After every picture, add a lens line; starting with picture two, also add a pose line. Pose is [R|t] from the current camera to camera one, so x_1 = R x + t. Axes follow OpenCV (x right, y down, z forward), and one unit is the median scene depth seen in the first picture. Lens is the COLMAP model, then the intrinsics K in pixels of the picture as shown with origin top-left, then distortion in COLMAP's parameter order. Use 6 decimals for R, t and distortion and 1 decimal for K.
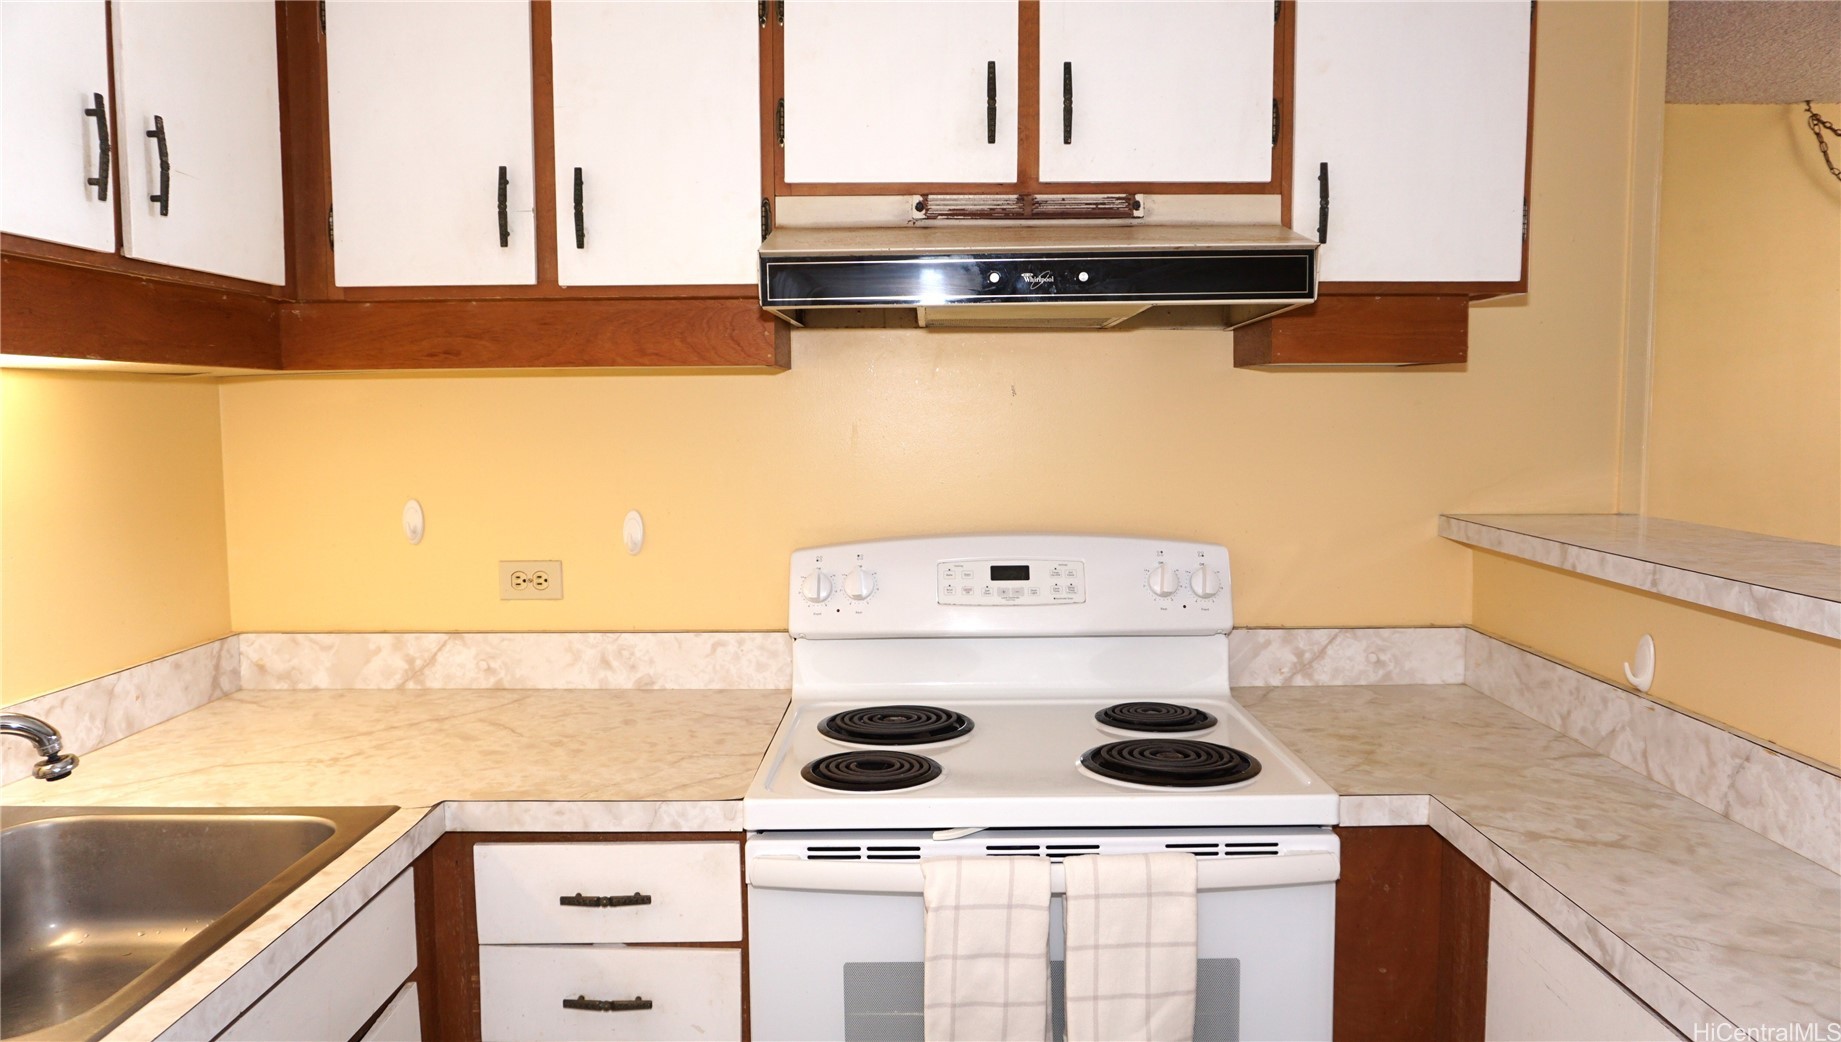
lens RADIAL K [[1221.3, 0, 916.0], [0, 1221.3, 518.9], [0, 0, 1]] dist [-0.052276, 0.031035]
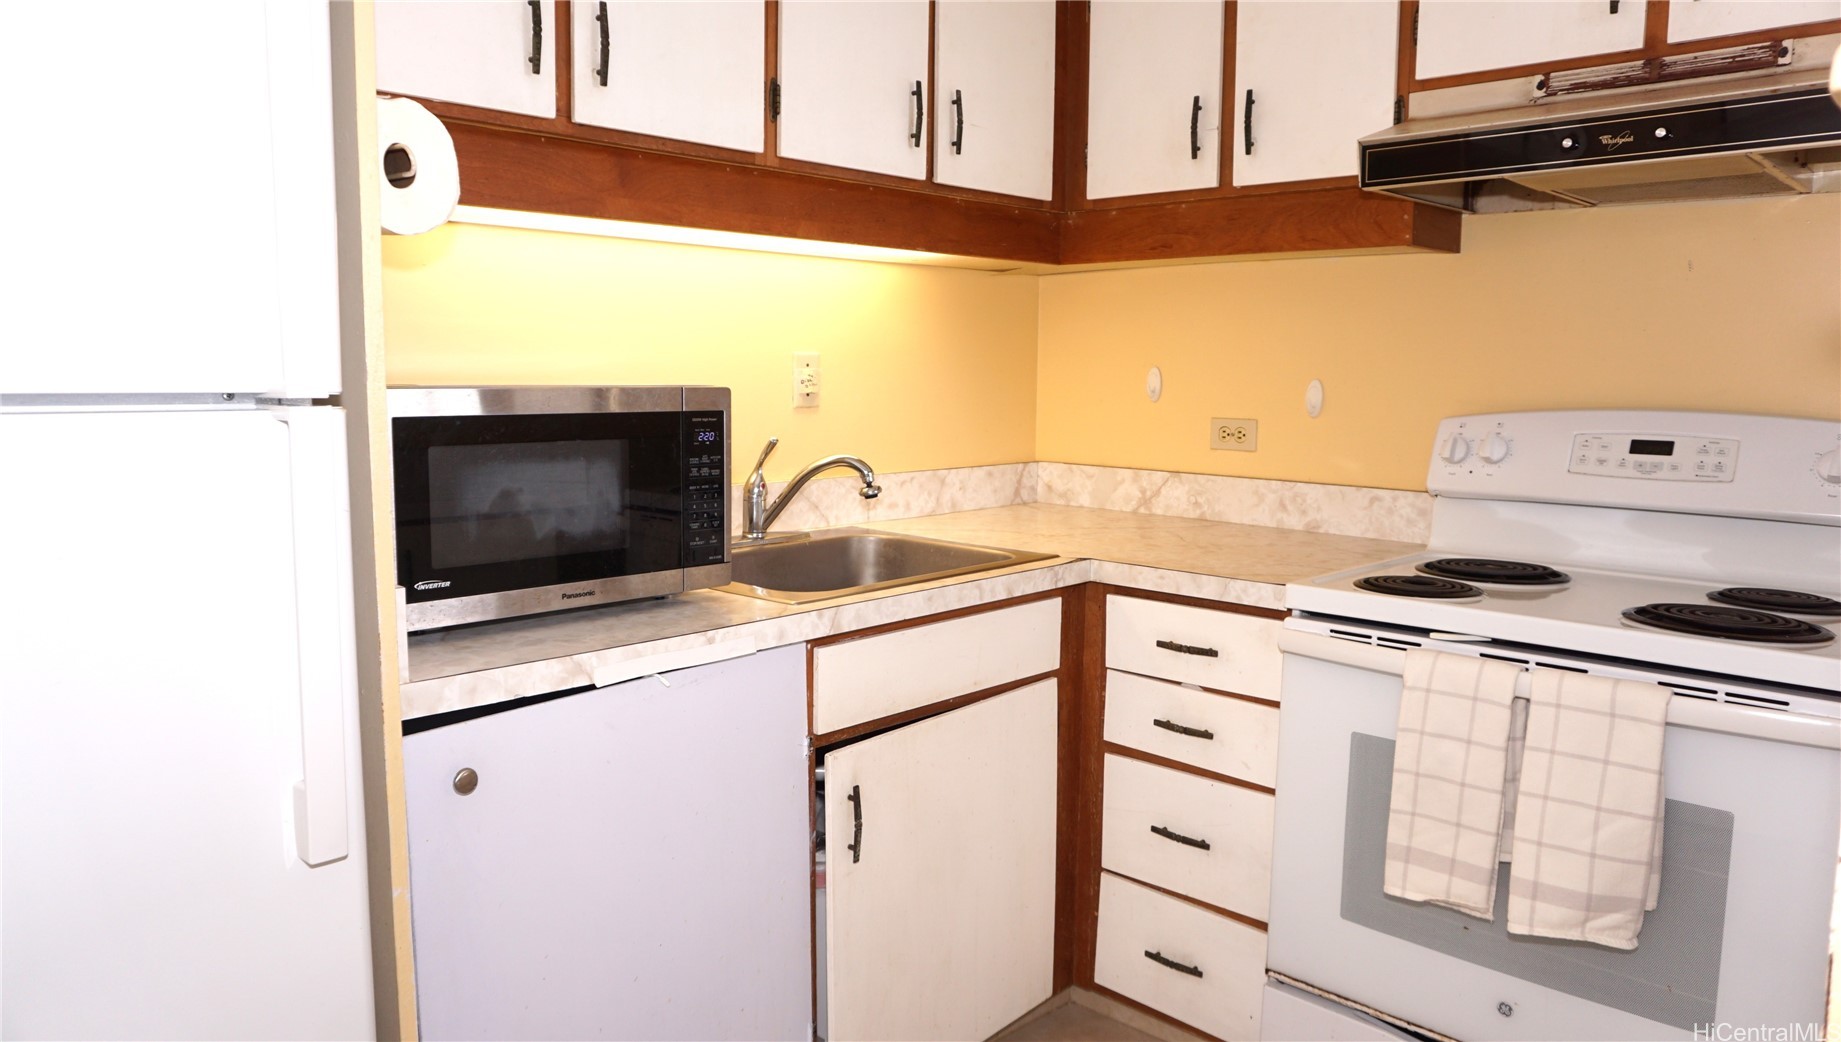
lens RADIAL K [[1221.3, 0, 913.9], [0, 1221.3, 515.7], [0, 0, 1]] dist [-0.052276, 0.031035]
pose [[0.721183, 0.098326, -0.685731, 0.368031], [-0.074188, 0.995145, 0.064669, 0.092623], [0.688761, 0.004234, 0.724976, -0.143684]]
